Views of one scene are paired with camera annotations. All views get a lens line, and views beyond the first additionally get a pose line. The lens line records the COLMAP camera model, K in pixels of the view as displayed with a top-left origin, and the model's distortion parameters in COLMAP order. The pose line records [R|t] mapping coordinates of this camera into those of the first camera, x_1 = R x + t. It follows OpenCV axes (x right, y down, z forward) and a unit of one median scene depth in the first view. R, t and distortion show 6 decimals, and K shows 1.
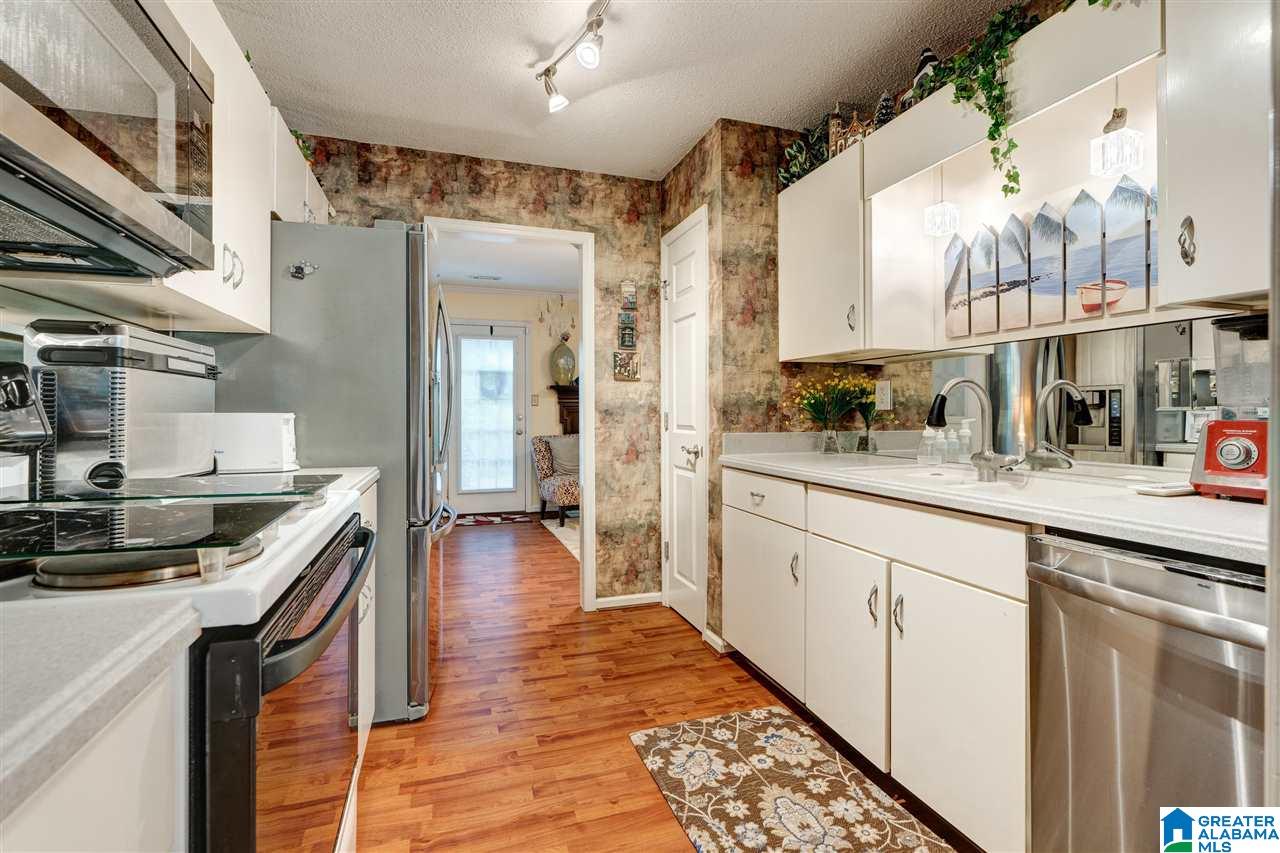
lens RADIAL K [[586.6, 0, 640.7], [0, 586.6, 423.6], [0, 0, 1]] dist [-0.000321, -0.000385]
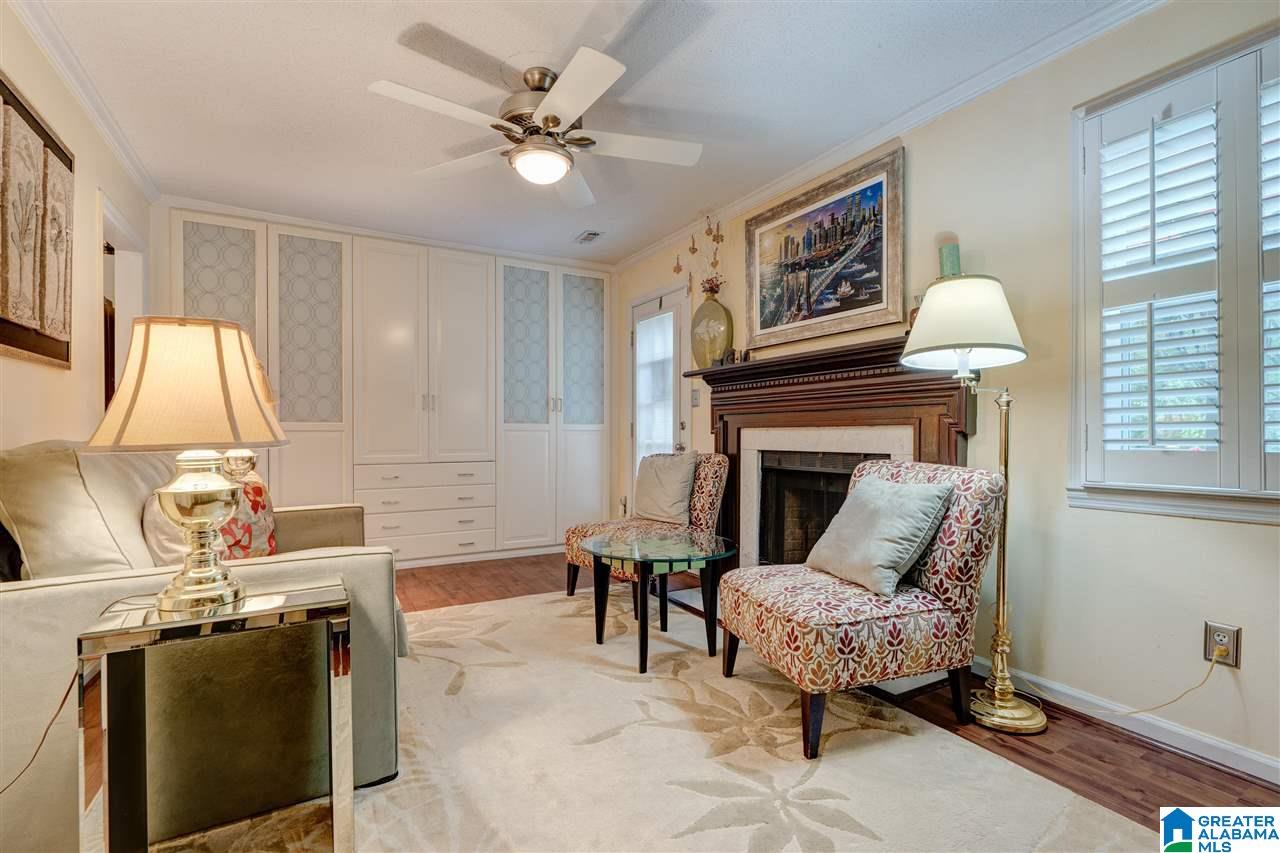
lens RADIAL K [[584.0, 0, 640.7], [0, 584.0, 436.8], [0, 0, 1]] dist [-0.000361, -0.000098]
pose [[0.181684, 0.010515, -0.983301, 0.432964], [0.000542, 0.999942, 0.010793, -0.003554], [0.983357, -0.002494, 0.181668, 0.829425]]
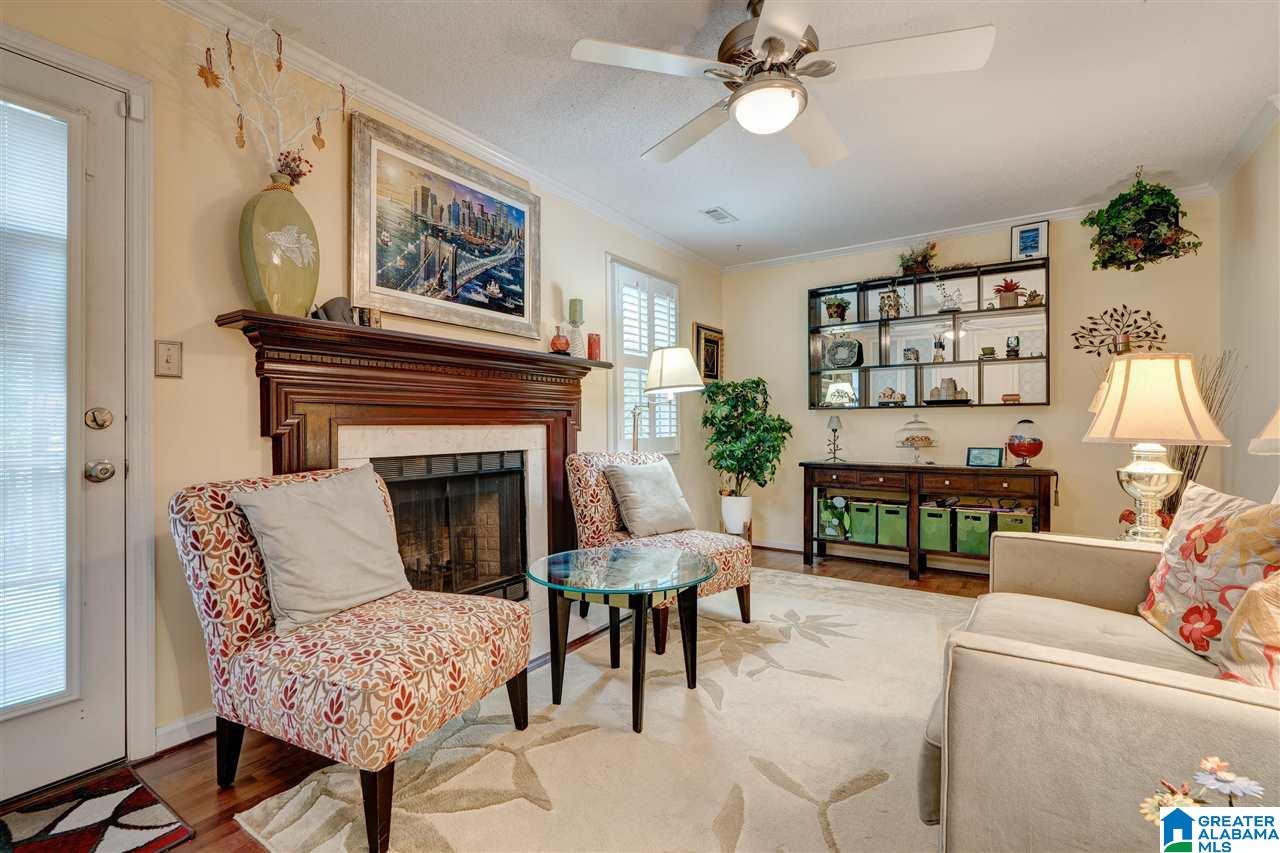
lens RADIAL K [[586.6, 0, 640.7], [0, 586.6, 423.6], [0, 0, 1]] dist [-0.000321, -0.000385]
pose [[0.800132, 0.000115, 0.599824, -0.169034], [0.009390, 0.999875, -0.012718, -0.001532], [-0.599750, 0.015808, 0.800031, 0.634446]]
